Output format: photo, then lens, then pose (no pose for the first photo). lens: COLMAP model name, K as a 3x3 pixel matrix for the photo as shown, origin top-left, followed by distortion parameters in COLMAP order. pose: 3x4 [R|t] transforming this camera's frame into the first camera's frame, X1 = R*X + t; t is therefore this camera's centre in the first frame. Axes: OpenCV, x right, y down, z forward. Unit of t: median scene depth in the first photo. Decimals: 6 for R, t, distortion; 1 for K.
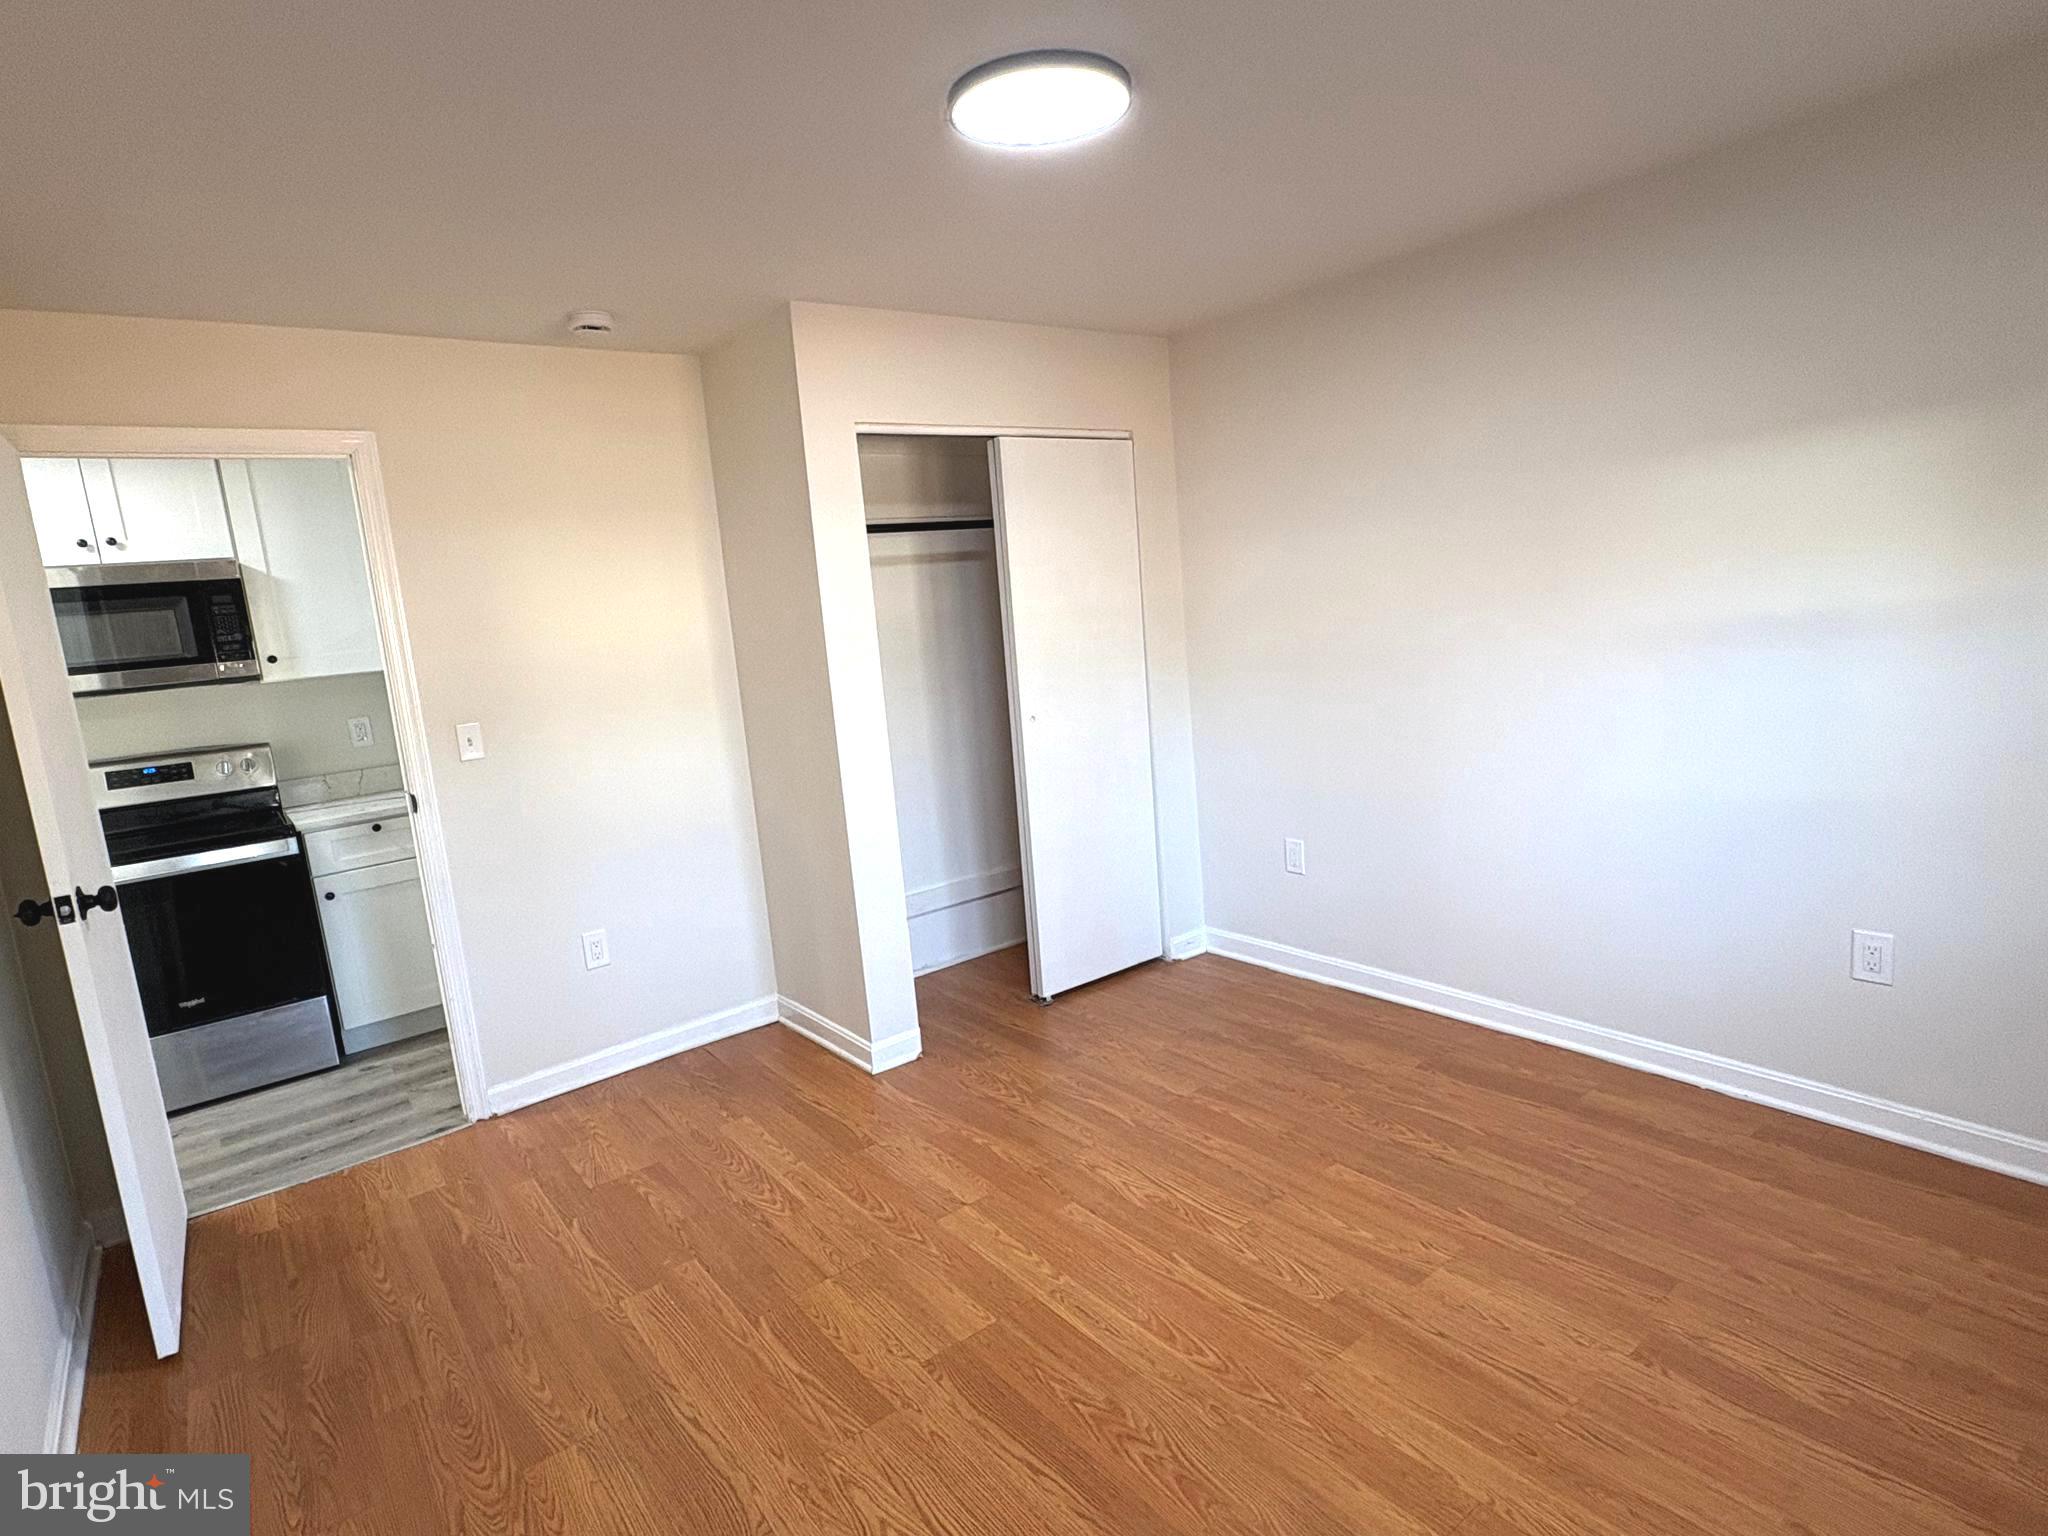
lens RADIAL K [[1091.3, 0, 1023.8], [0, 1091.3, 775.2], [0, 0, 1]] dist [0.002477, -0.002624]
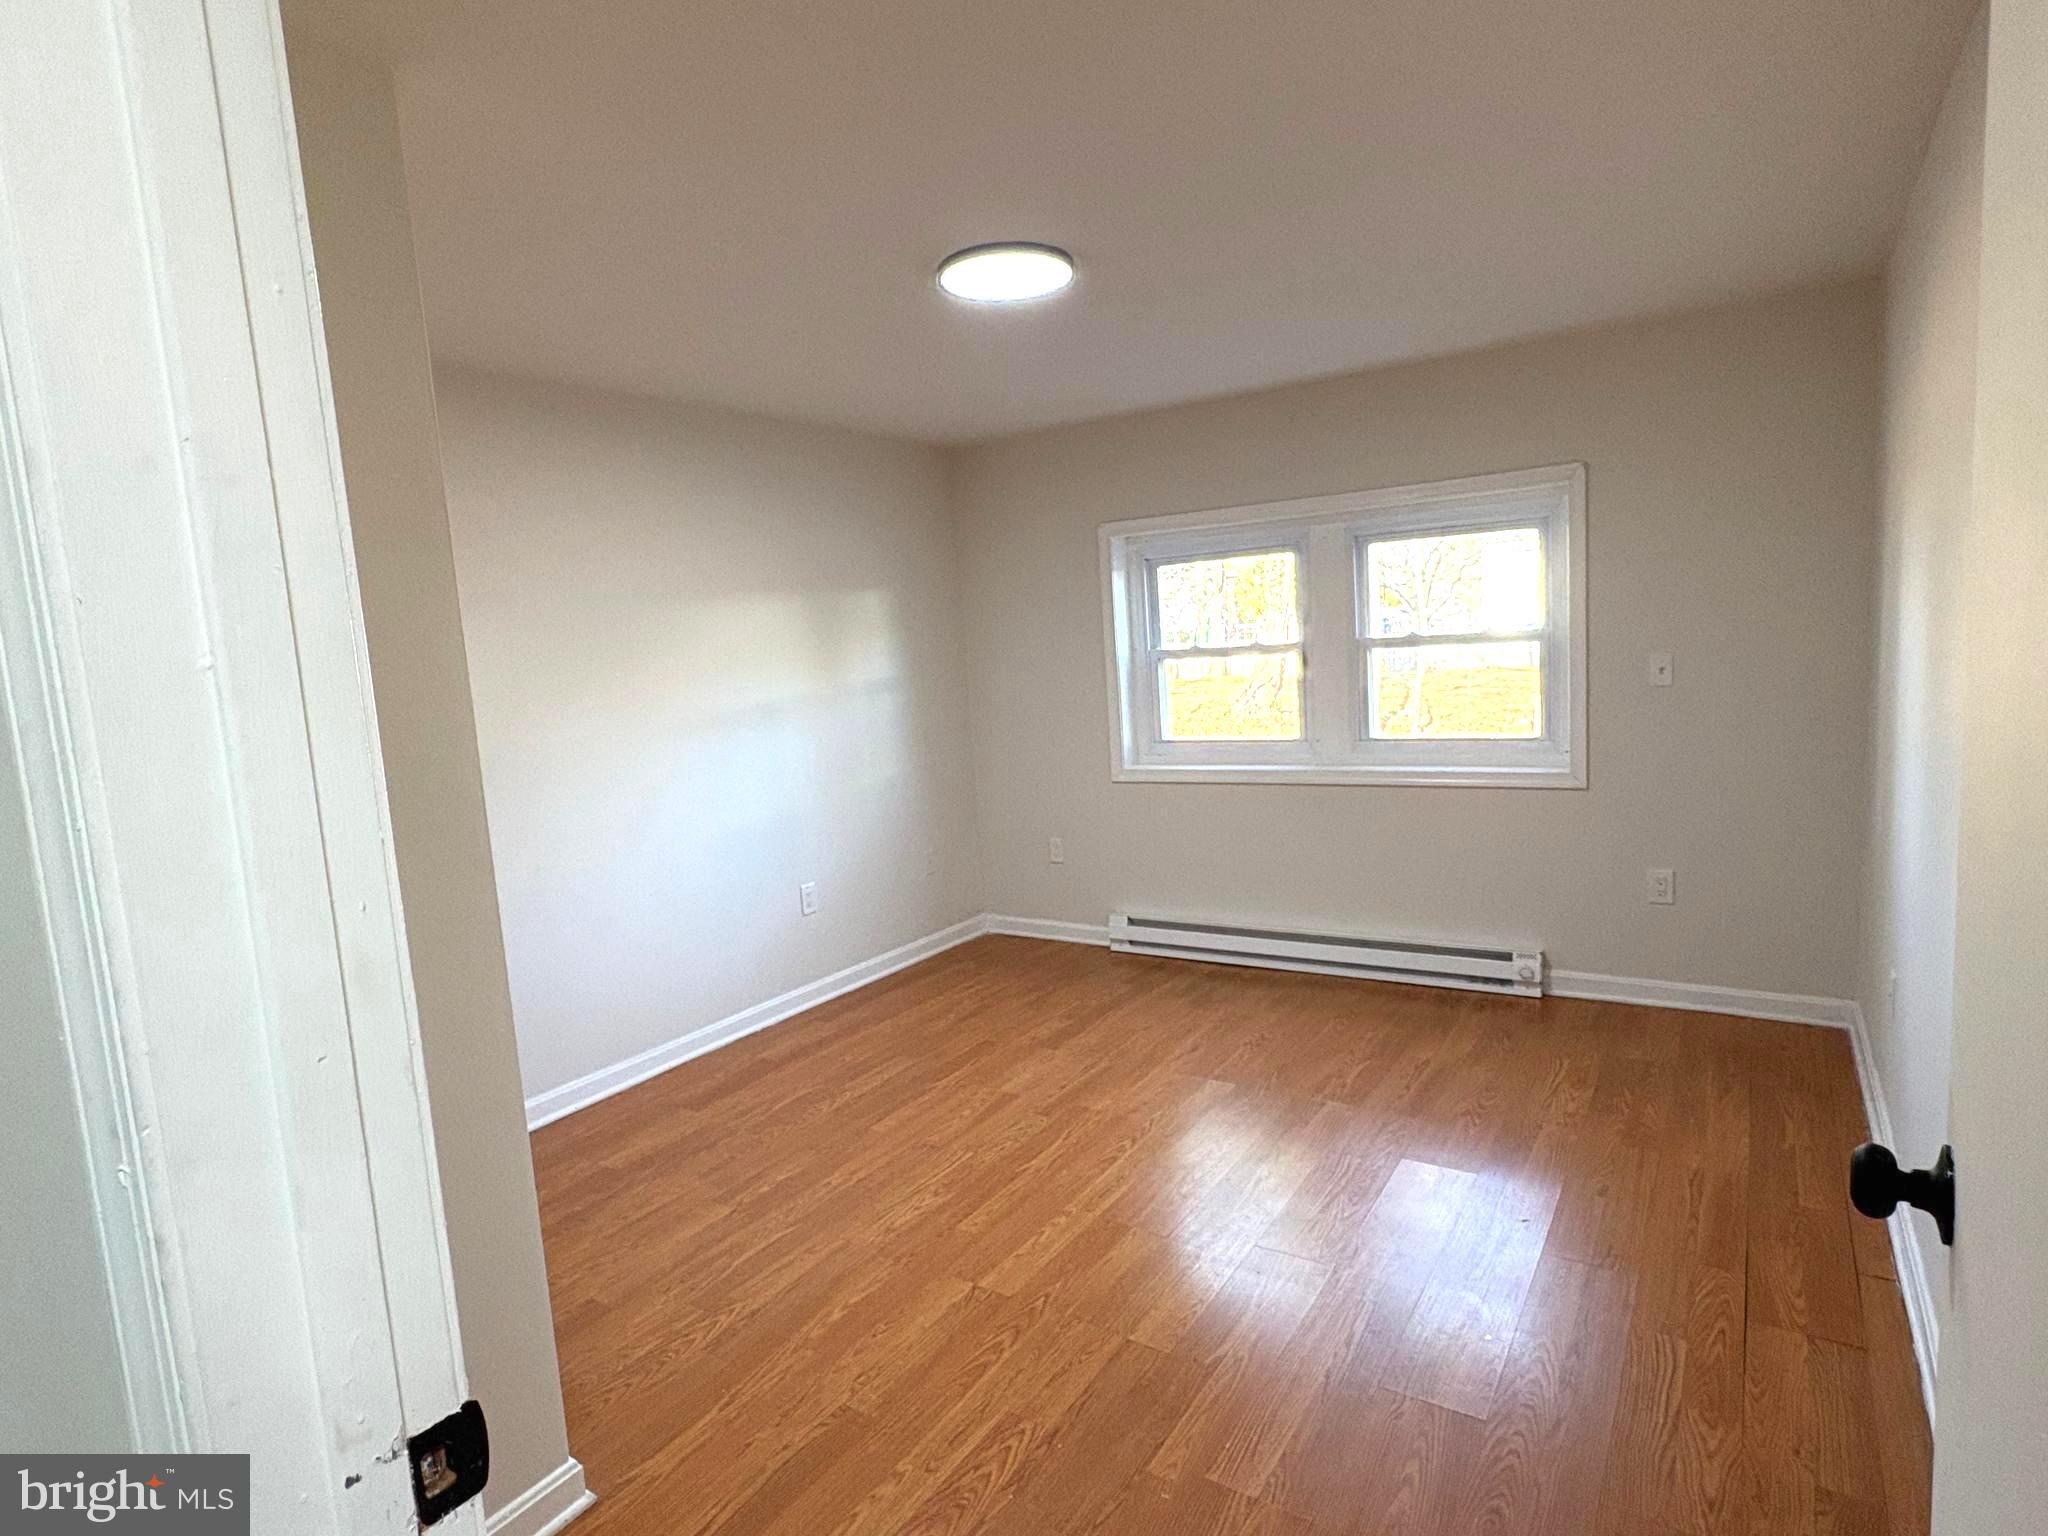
lens RADIAL K [[1091.3, 0, 1004.0], [0, 1091.3, 762.3], [0, 0, 1]] dist [0.002477, -0.002624]
pose [[-0.306434, -0.002062, 0.951890, -0.918616], [0.241979, 0.966978, 0.079993, -0.102869], [-0.920622, 0.254850, -0.295816, 1.110756]]
